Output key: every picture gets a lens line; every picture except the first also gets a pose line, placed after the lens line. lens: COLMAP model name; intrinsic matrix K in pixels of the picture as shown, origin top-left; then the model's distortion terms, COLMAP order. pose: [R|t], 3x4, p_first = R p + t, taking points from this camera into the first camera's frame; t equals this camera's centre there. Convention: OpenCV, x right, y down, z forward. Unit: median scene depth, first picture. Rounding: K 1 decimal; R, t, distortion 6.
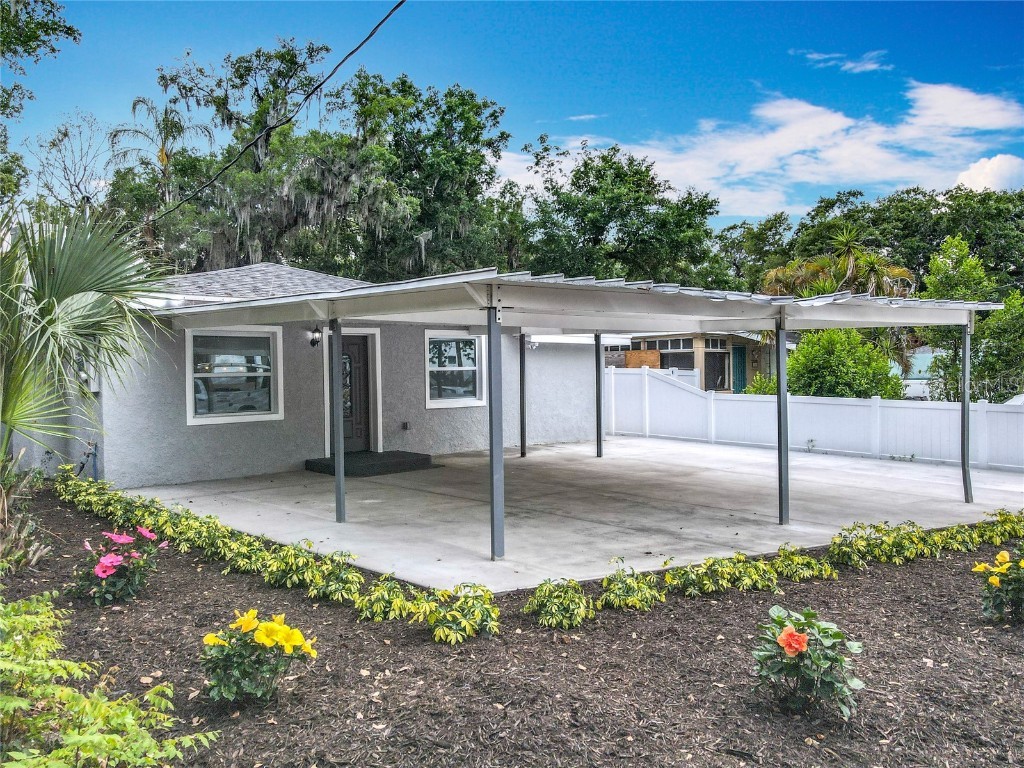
lens RADIAL K [[760.0, 0, 506.4], [0, 760.0, 387.4], [0, 0, 1]] dist [0.011564, 0.000437]
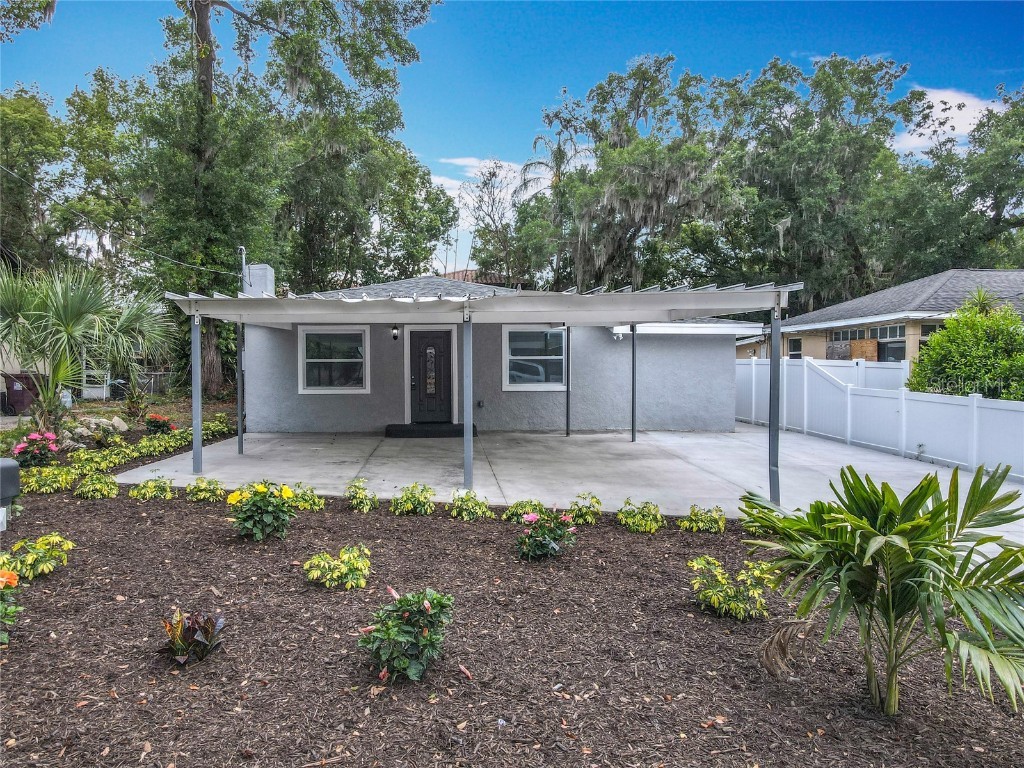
lens RADIAL K [[760.0, 0, 506.4], [0, 760.0, 387.4], [0, 0, 1]] dist [0.011564, 0.000437]
pose [[0.776162, 0.028399, -0.629893, 0.641678], [-0.023421, 0.999594, 0.016208, 0.003104], [0.630098, 0.002173, 0.776513, 0.082898]]
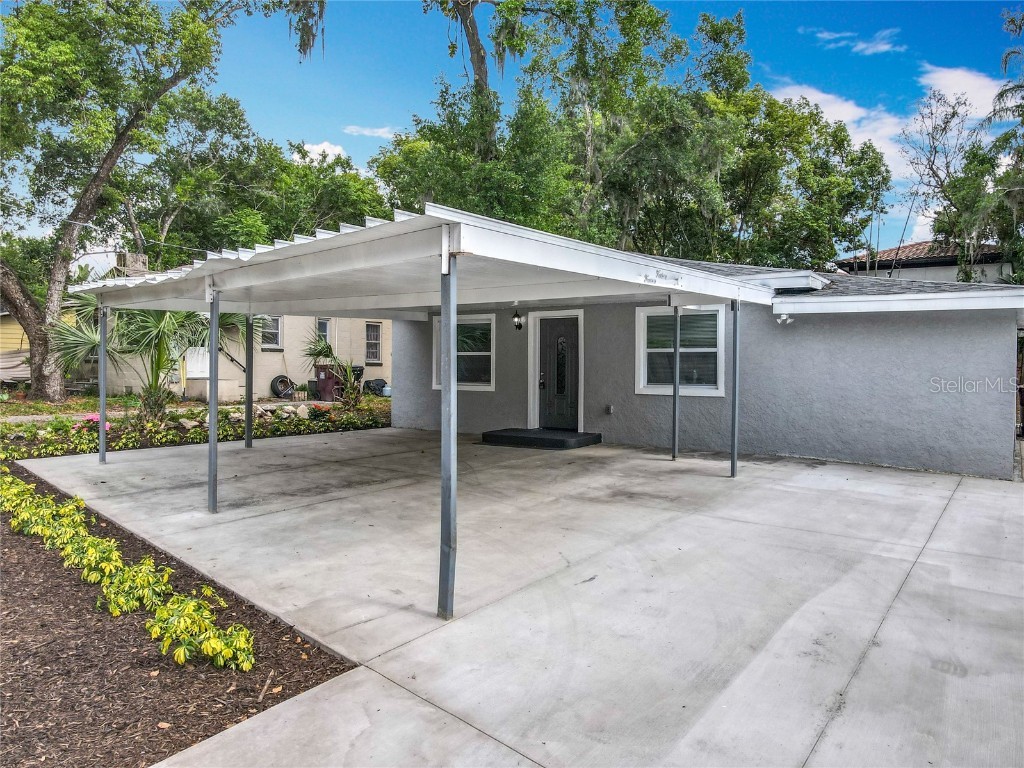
lens RADIAL K [[760.0, 0, 506.4], [0, 760.0, 387.4], [0, 0, 1]] dist [0.011564, 0.000437]
pose [[0.207543, 0.049776, -0.976959, 0.749092], [-0.033049, 0.998491, 0.043852, -0.014681], [0.977667, 0.023187, 0.208875, 0.654688]]
